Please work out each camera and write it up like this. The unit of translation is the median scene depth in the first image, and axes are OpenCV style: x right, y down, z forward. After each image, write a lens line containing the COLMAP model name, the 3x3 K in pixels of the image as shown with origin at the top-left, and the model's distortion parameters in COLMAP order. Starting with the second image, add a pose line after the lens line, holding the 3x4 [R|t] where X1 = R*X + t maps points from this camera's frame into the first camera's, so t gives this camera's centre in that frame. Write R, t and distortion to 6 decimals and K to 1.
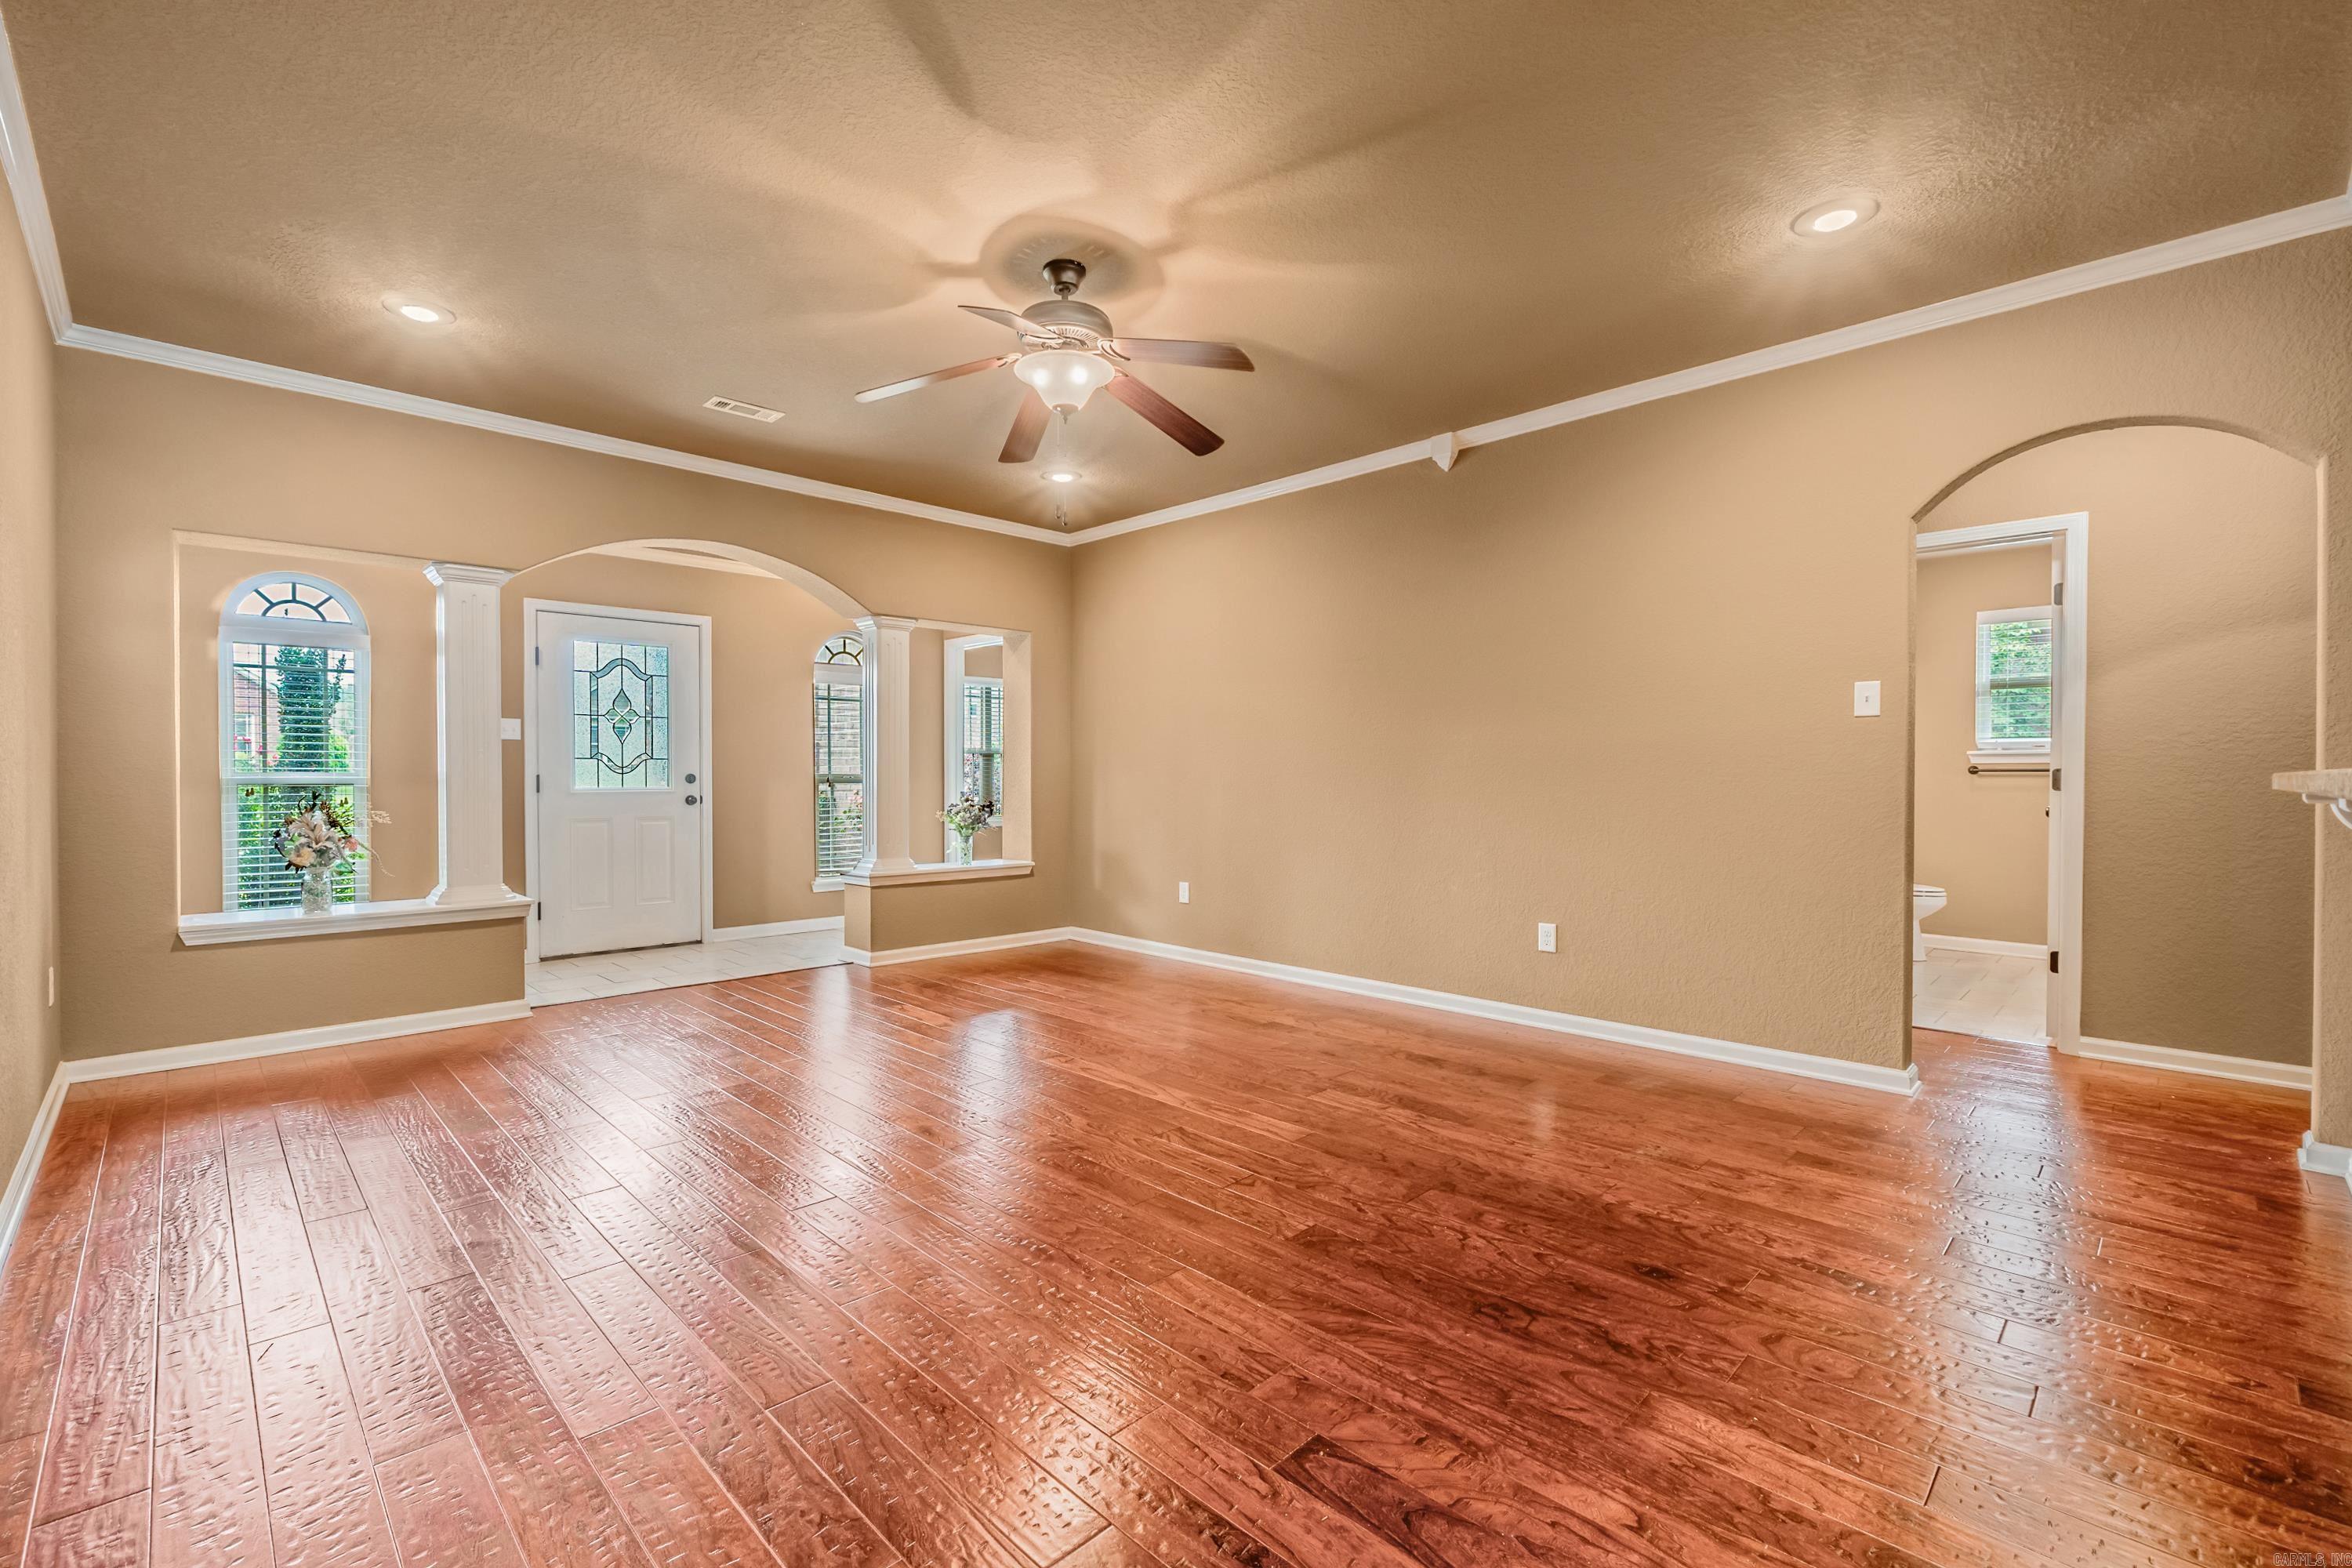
lens RADIAL K [[1012.5, 0, 1173.6], [0, 1012.5, 787.7], [0, 0, 1]] dist [-0.008863, 0.000310]
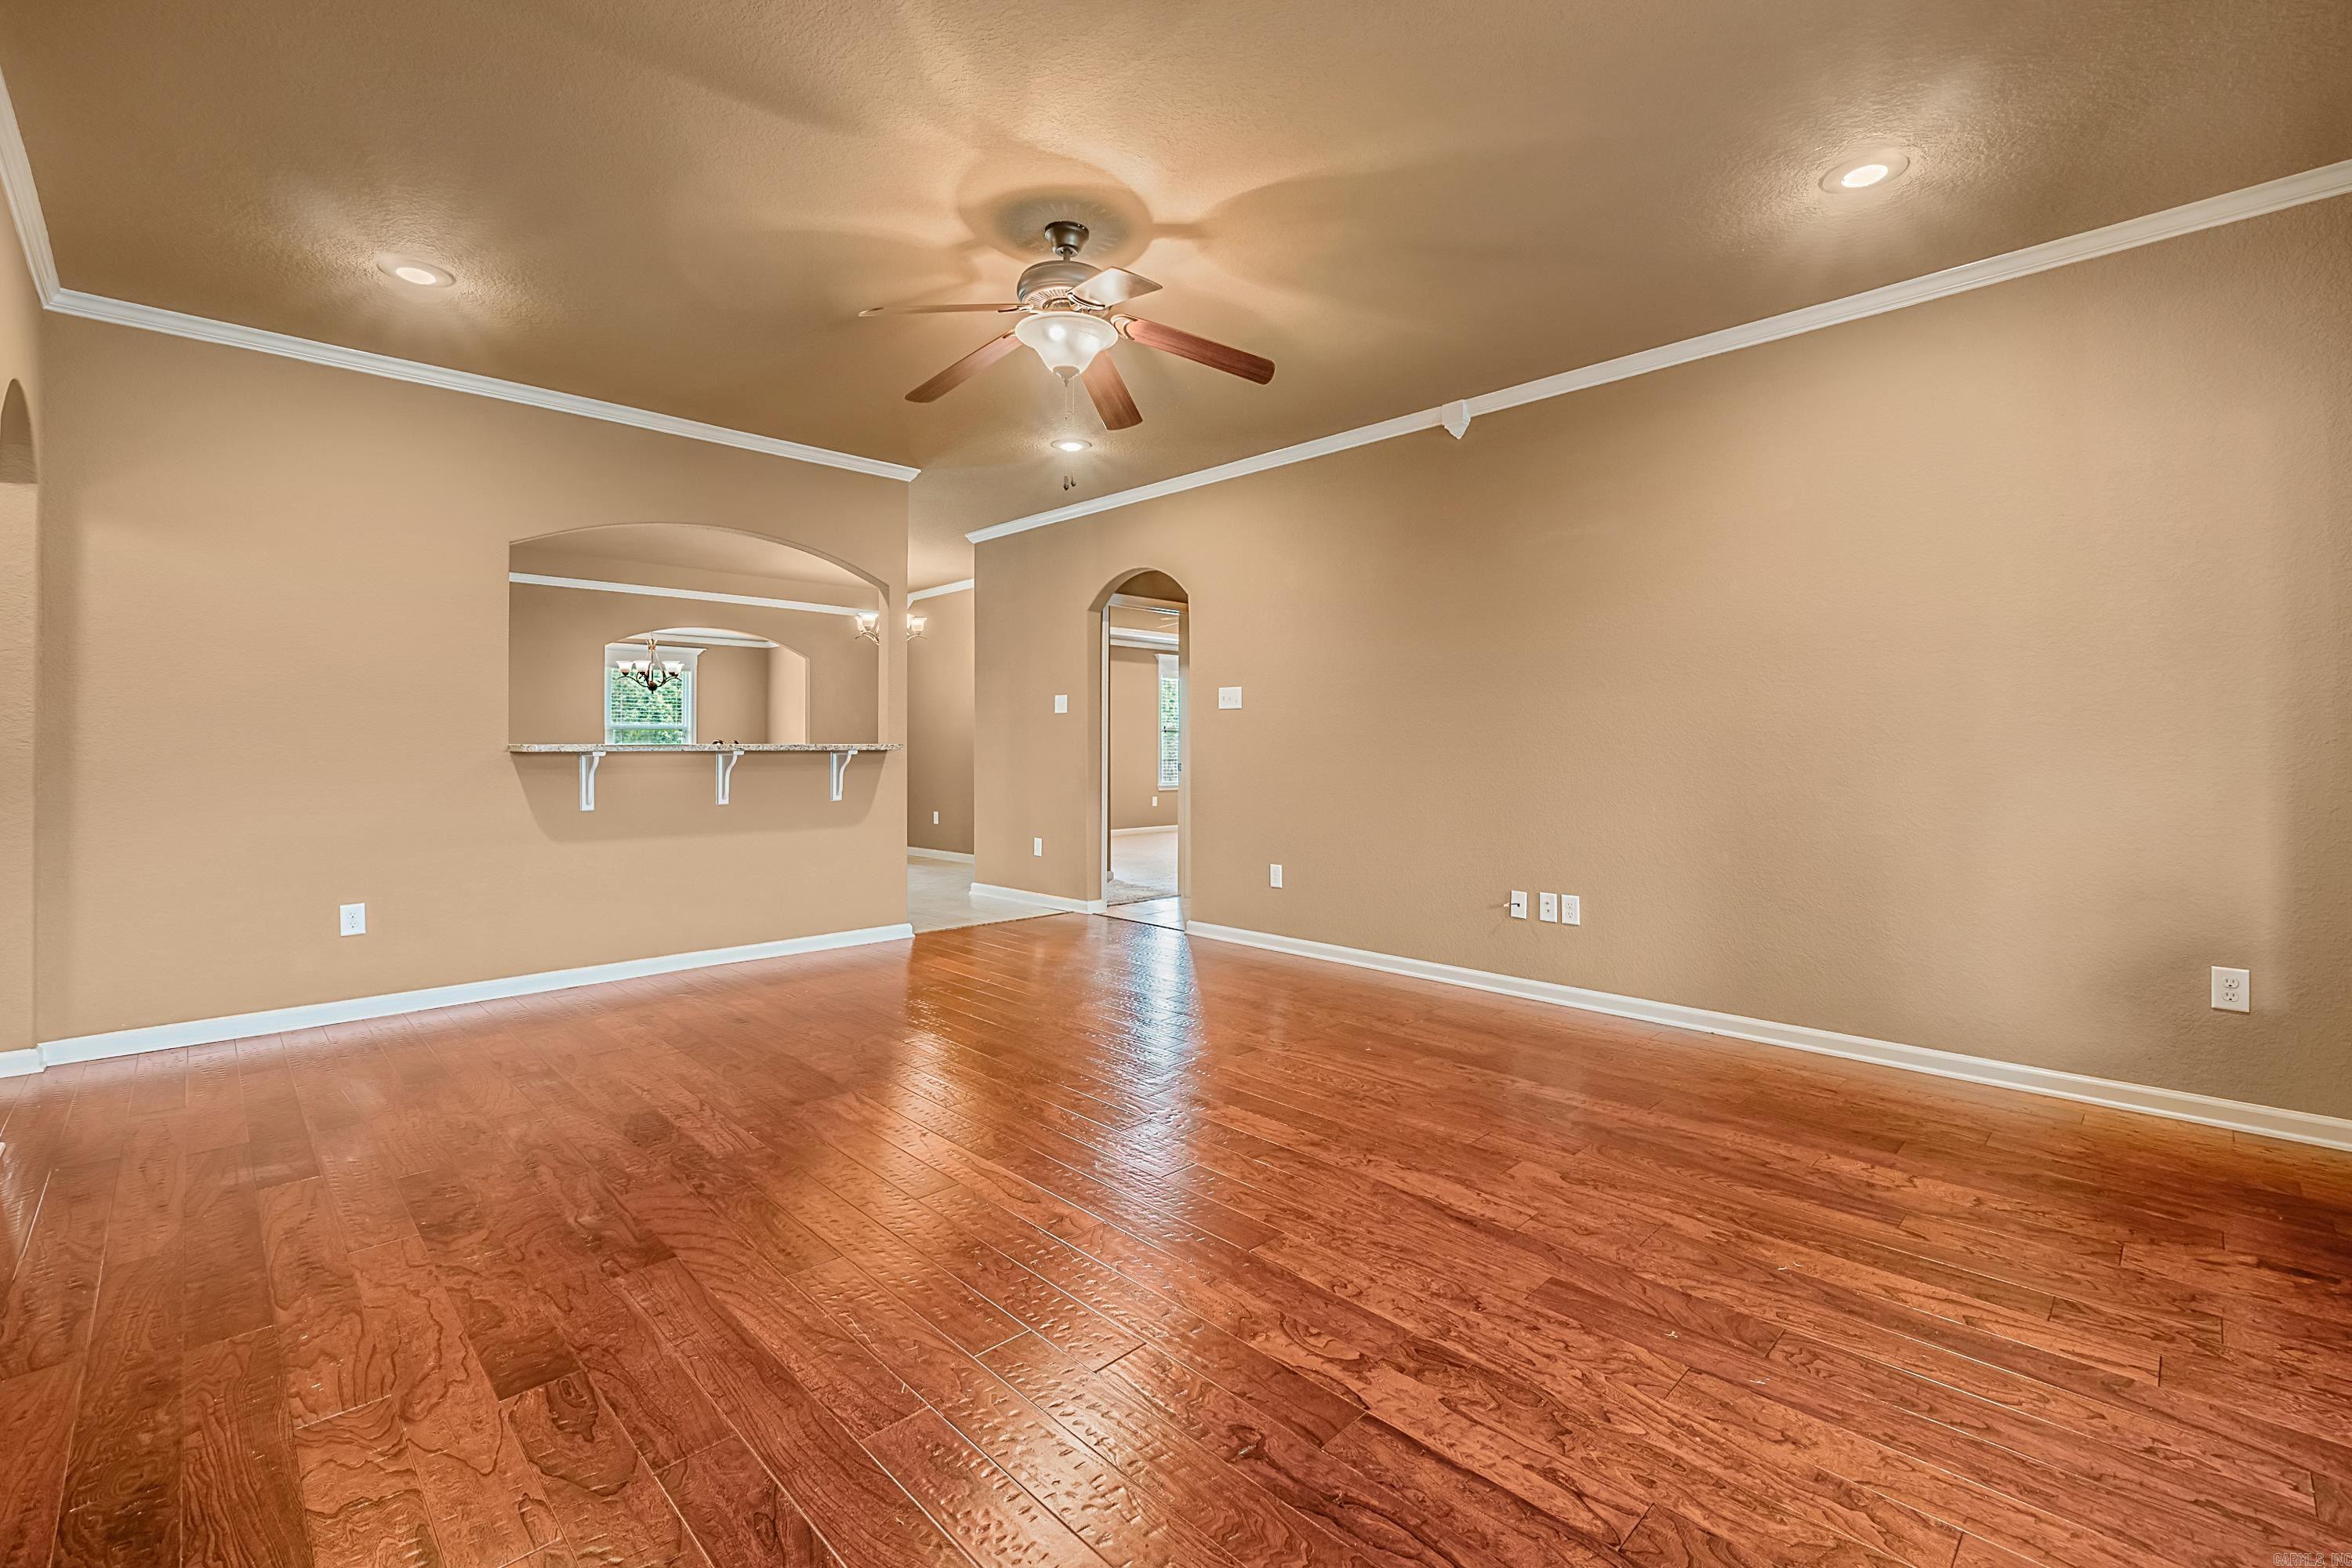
lens RADIAL K [[1007.0, 0, 1181.9], [0, 1007.0, 736.0], [0, 0, 1]] dist [-0.000046, 0.000057]
pose [[-0.999980, -0.001144, 0.006169, -0.195493], [-0.001146, 0.999999, -0.000342, -0.018880], [-0.006169, -0.000349, -0.999981, 1.716312]]
